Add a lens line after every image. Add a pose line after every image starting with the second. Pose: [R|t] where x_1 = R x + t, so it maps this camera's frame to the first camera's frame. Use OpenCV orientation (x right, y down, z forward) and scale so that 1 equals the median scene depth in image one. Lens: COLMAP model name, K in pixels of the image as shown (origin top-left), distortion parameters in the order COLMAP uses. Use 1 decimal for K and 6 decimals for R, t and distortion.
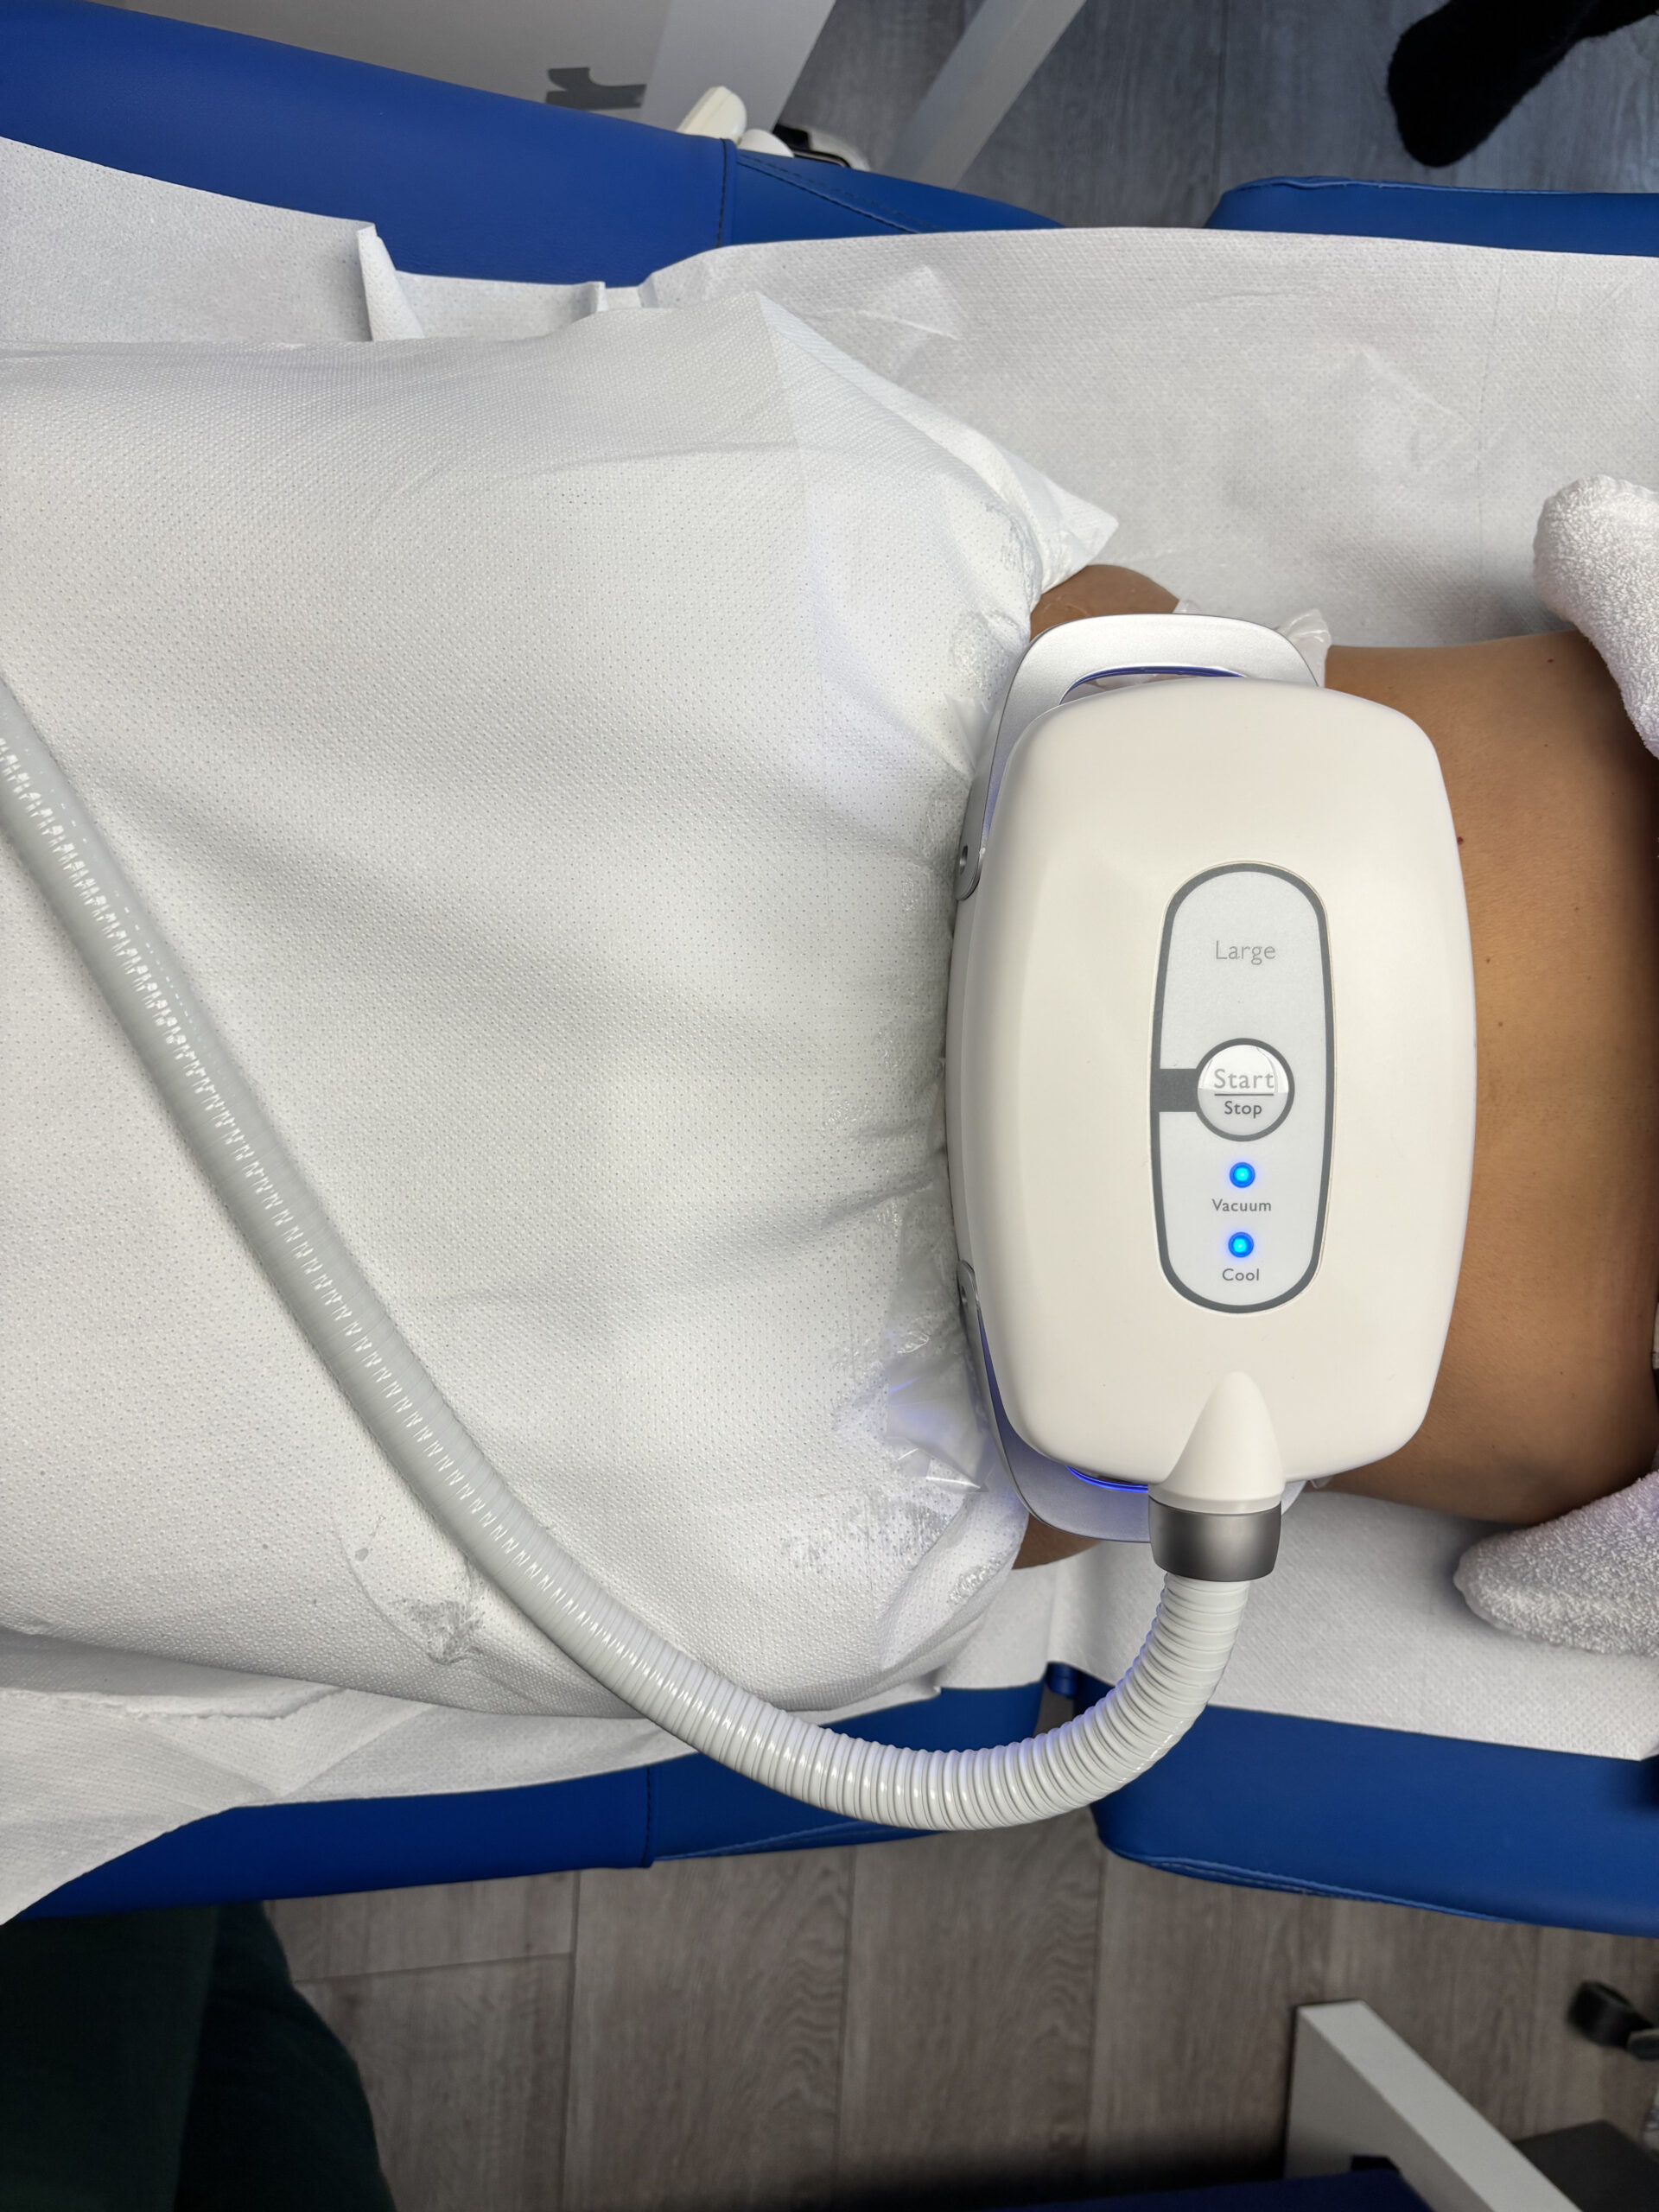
lens RADIAL K [[1699.8, 0, 829.5], [0, 1699.8, 1106.0], [0, 0, 1]] dist [-0.014749, -0.003187]
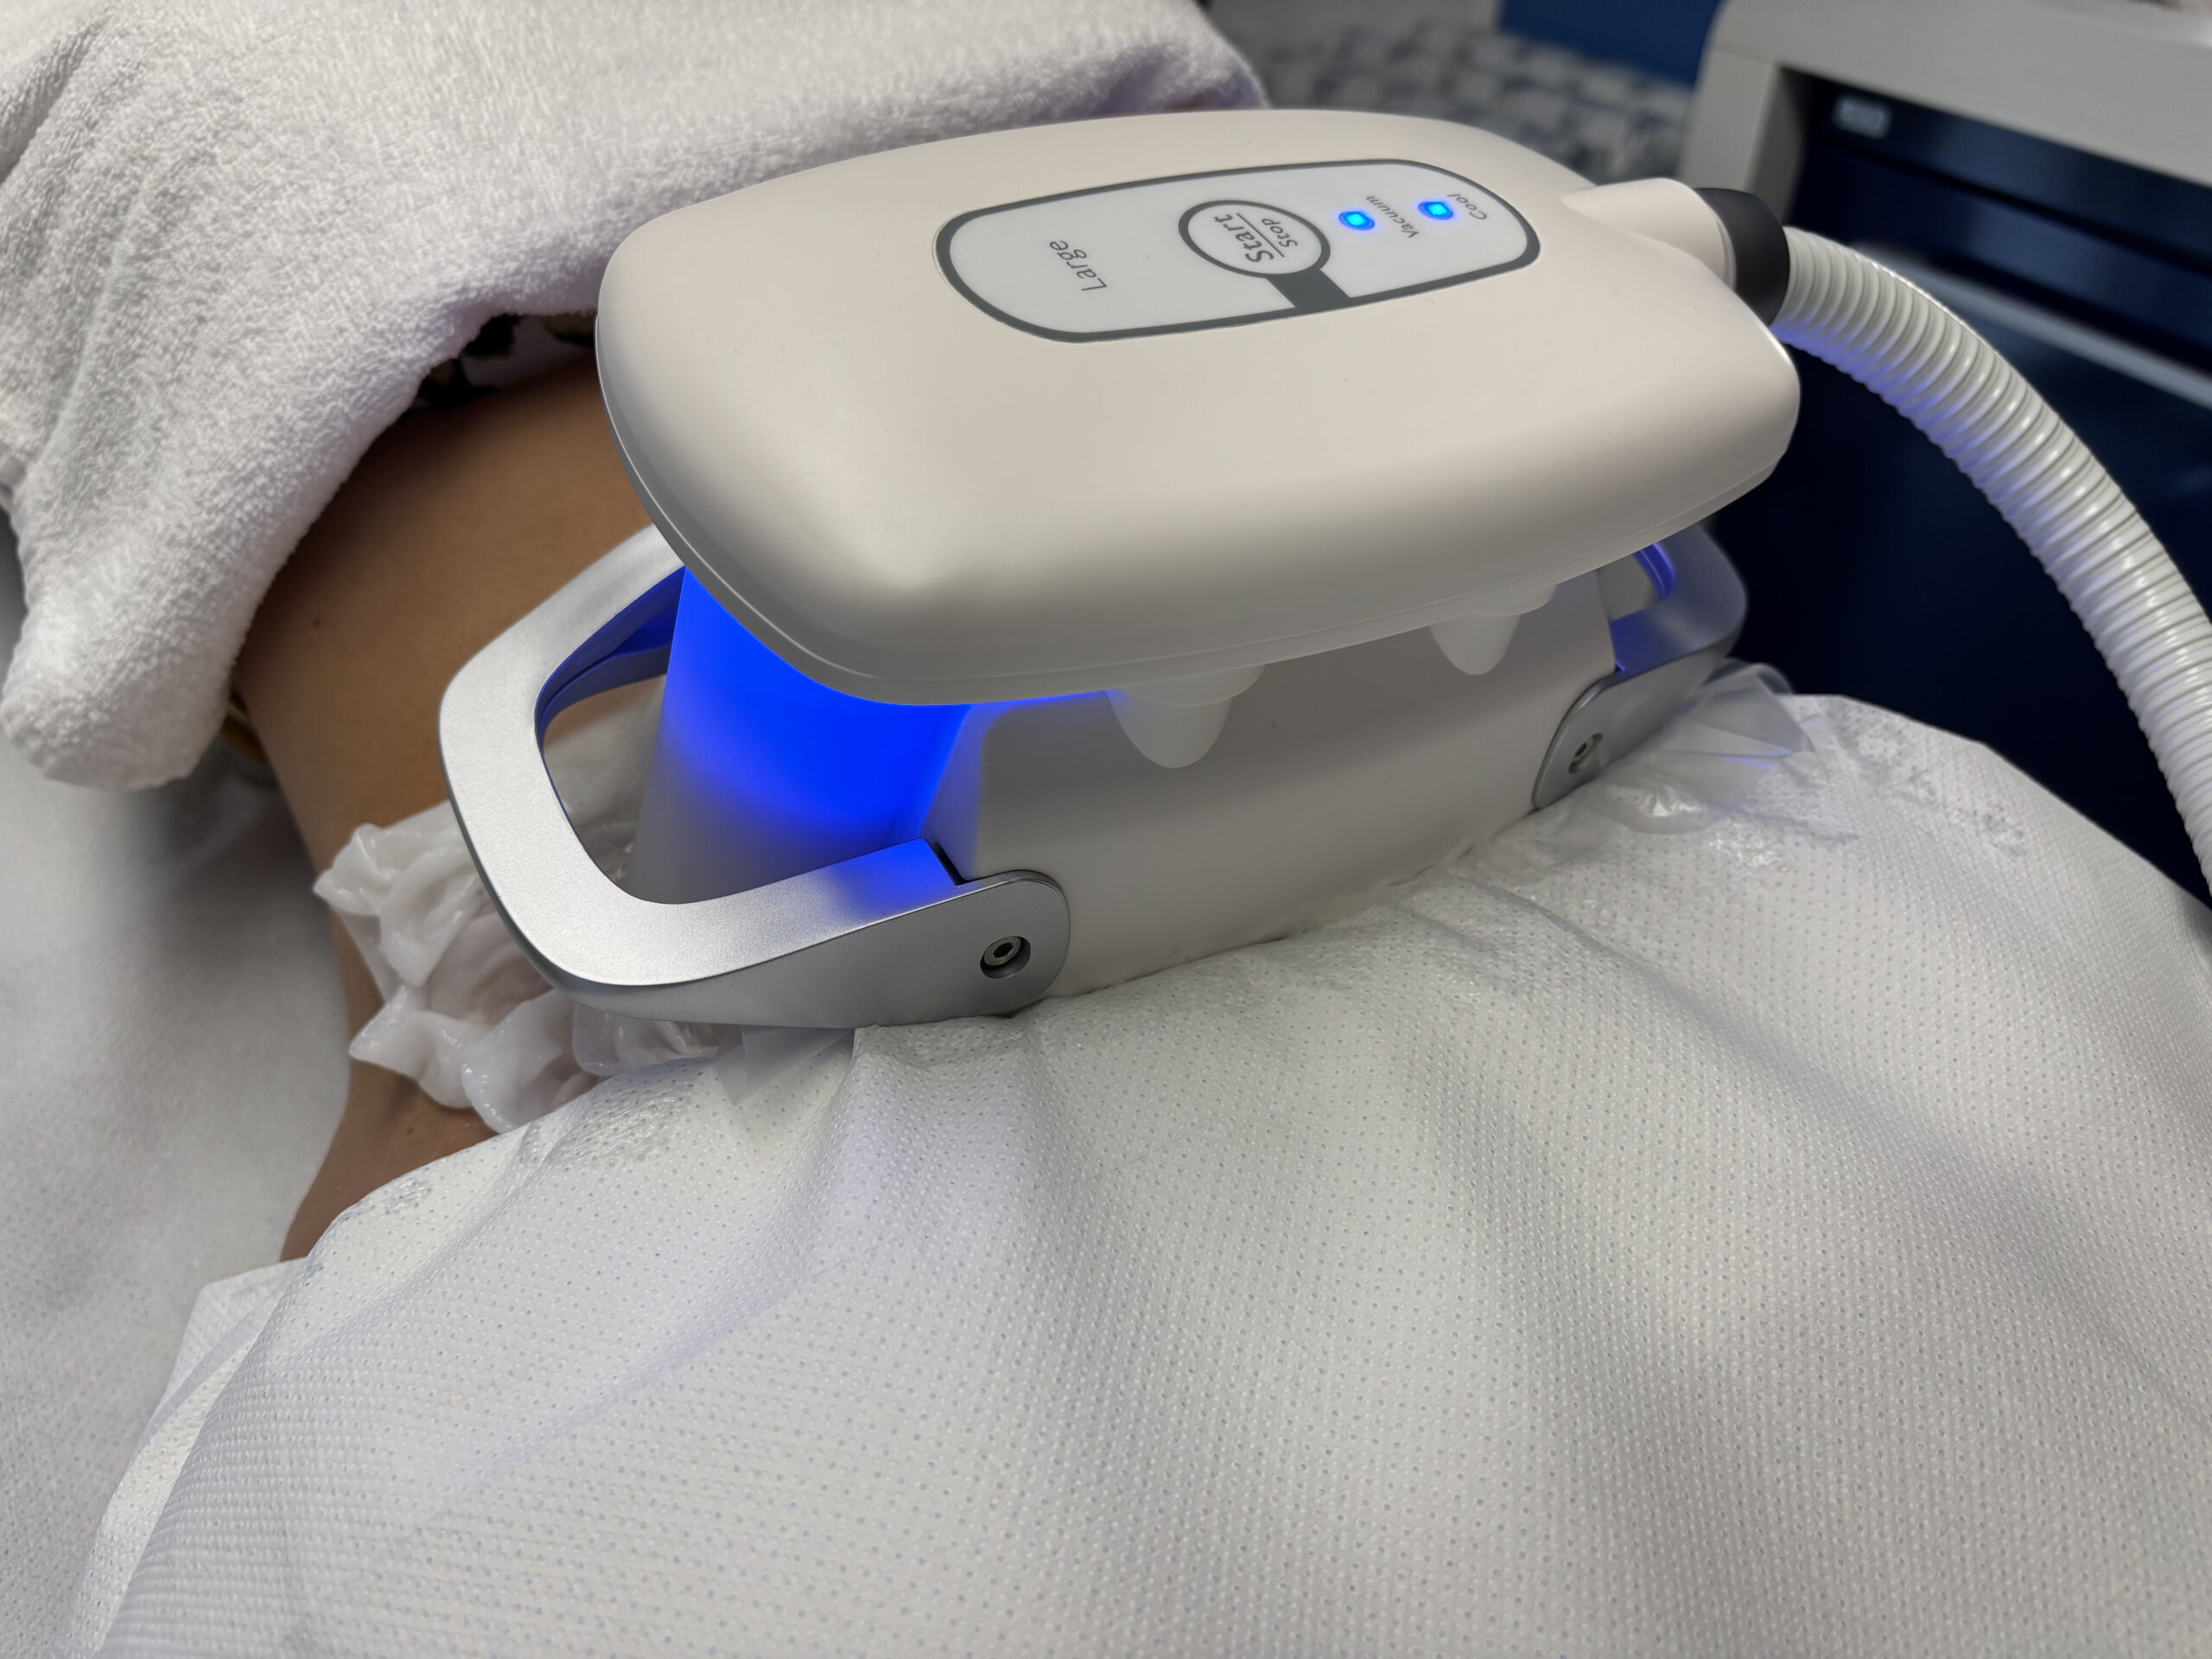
lens RADIAL K [[1699.8, 0, 1106.0], [0, 1699.8, 829.5], [0, 0, 1]] dist [-0.014749, -0.003187]
pose [[-0.483014, -0.696505, 0.530639, -0.203170], [0.865994, -0.290411, 0.407083, -0.328492], [-0.129432, 0.656157, 0.743442, 0.538115]]
